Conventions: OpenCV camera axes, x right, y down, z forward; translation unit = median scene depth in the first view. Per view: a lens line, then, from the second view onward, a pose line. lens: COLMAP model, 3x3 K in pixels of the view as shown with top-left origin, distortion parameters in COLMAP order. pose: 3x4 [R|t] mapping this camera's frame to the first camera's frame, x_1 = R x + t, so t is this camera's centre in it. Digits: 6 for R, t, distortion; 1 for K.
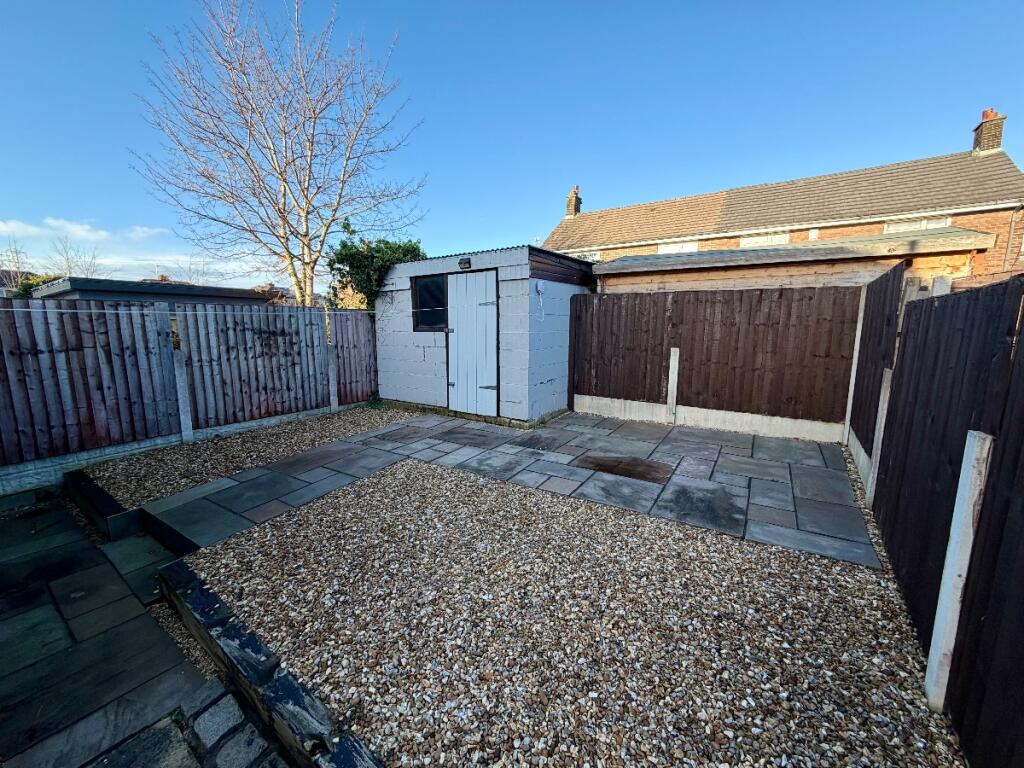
lens RADIAL K [[408.1, 0, 509.1], [0, 408.1, 385.9], [0, 0, 1]] dist [0.001258, 0.000568]
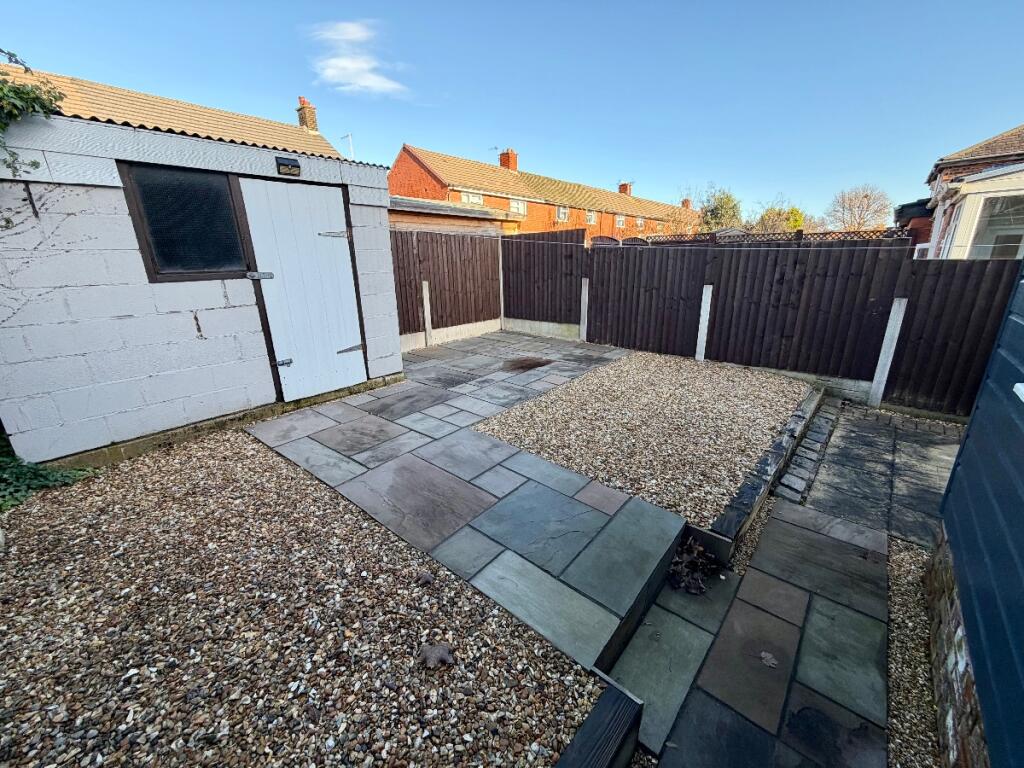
lens RADIAL K [[408.1, 0, 509.1], [0, 408.1, 385.9], [0, 0, 1]] dist [0.001258, 0.000568]
pose [[0.115057, -0.300840, 0.946709, -0.863371], [0.167050, 0.945325, 0.280098, -0.106713], [-0.979212, 0.125920, 0.159022, 0.671154]]
